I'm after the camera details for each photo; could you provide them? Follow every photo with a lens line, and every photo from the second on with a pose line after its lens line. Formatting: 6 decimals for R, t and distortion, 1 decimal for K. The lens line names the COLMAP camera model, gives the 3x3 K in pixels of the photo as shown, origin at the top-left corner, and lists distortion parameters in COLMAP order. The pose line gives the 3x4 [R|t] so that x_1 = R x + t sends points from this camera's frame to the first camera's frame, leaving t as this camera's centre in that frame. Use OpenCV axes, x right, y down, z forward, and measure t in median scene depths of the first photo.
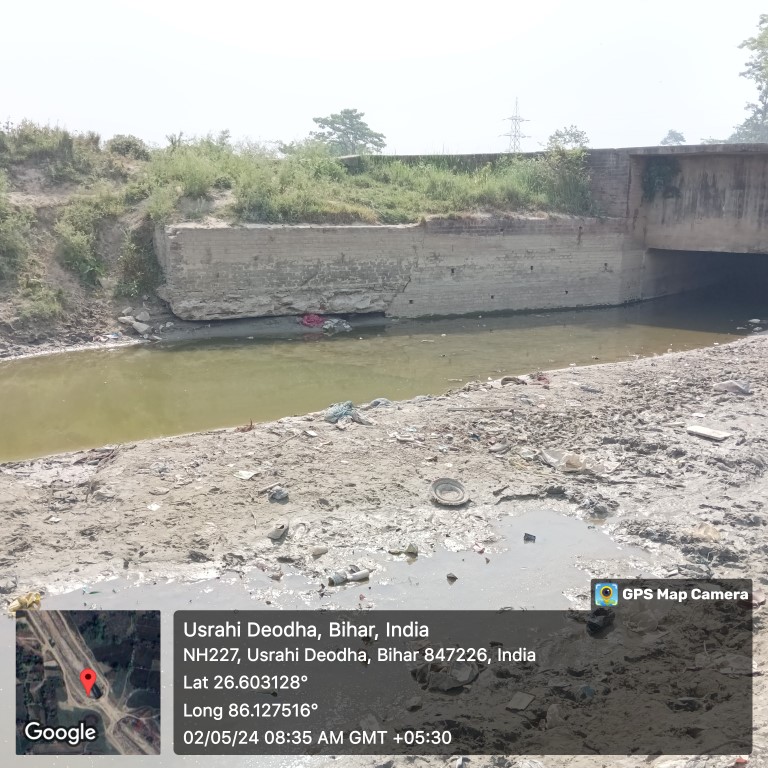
lens RADIAL K [[834.9, 0, 380.8], [0, 834.9, 371.6], [0, 0, 1]] dist [0.022533, 0.000000]
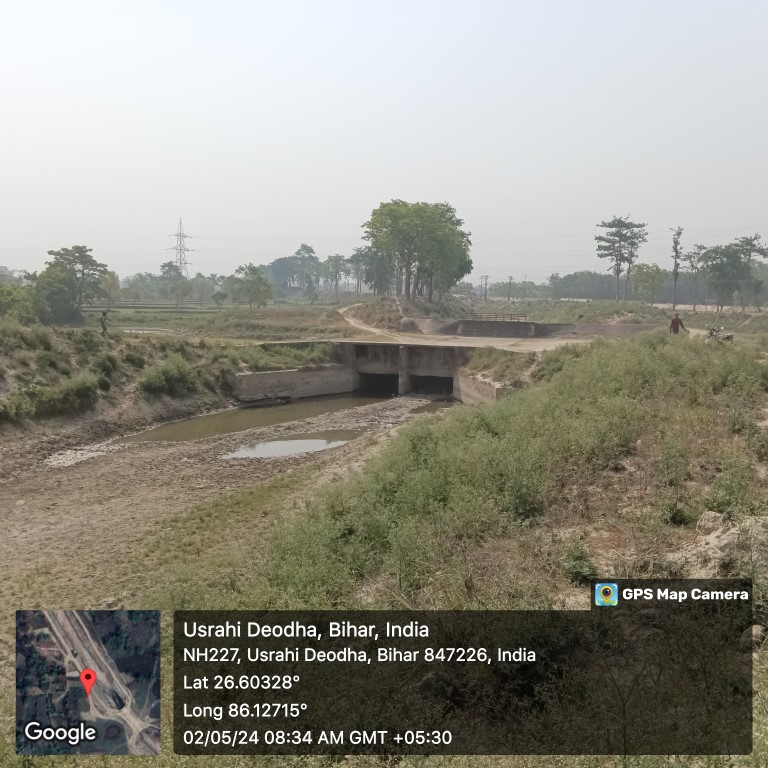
lens RADIAL K [[834.9, 0, 383.2], [0, 834.9, 386.4], [0, 0, 1]] dist [0.022533, 0.000000]
pose [[0.909136, -0.037313, 0.414826, -0.916814], [0.073191, 0.994793, -0.070925, 0.131663], [-0.410019, 0.094842, 0.907132, -1.900068]]
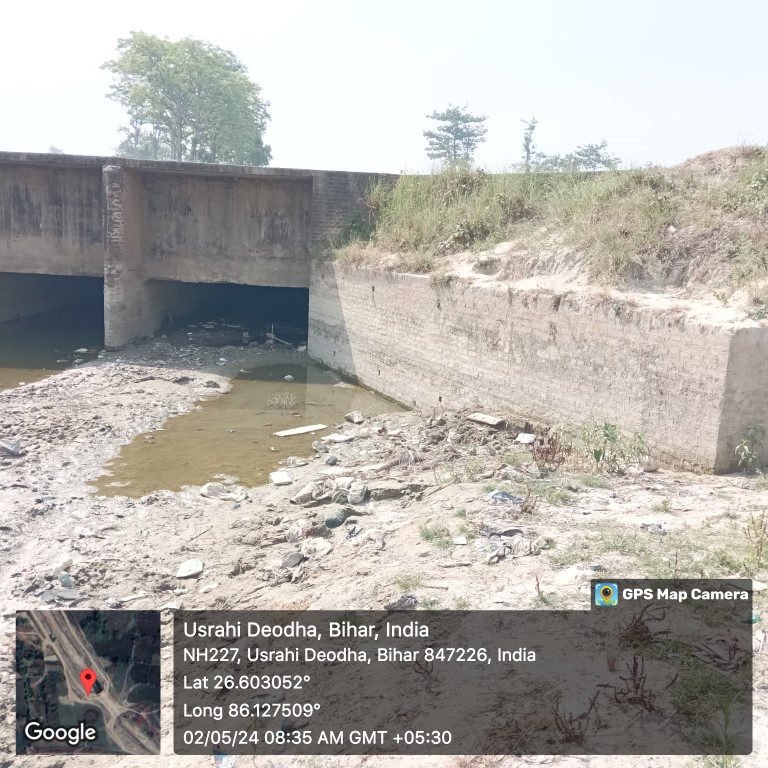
lens RADIAL K [[834.9, 0, 384.3], [0, 834.9, 378.0], [0, 0, 1]] dist [0.022533, 0.000000]
pose [[0.773045, -0.077489, 0.629601, 0.118417], [0.085435, 0.996186, 0.017707, -0.017984], [-0.628572, 0.040102, 0.776717, 0.086054]]
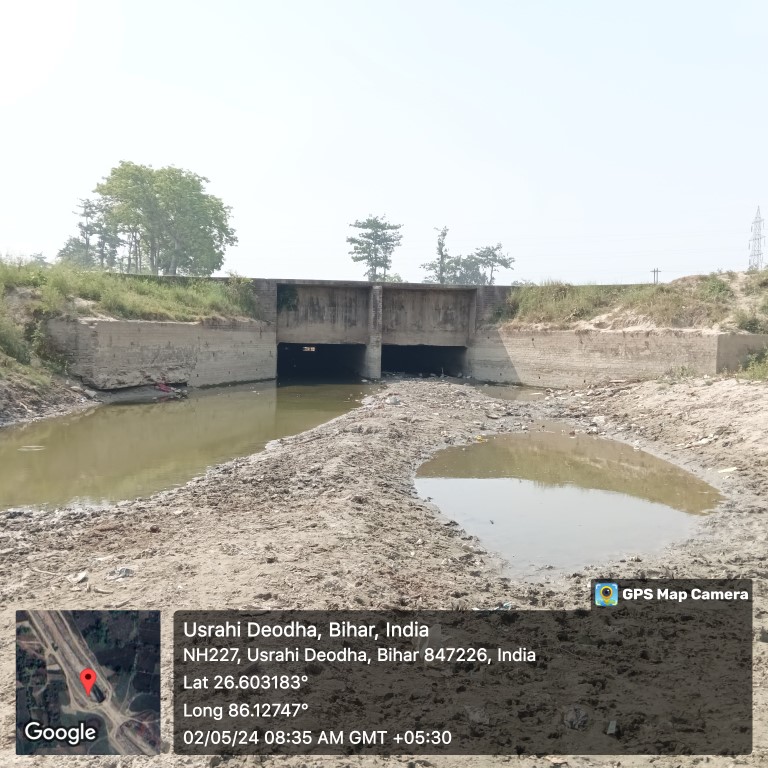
lens RADIAL K [[834.9, 0, 382.1], [0, 834.9, 389.8], [0, 0, 1]] dist [0.022533, 0.000000]
pose [[0.681098, -0.043536, 0.730897, -0.736388], [0.134076, 0.988768, -0.066045, 0.071830], [-0.719812, 0.142979, 0.679285, -0.184883]]
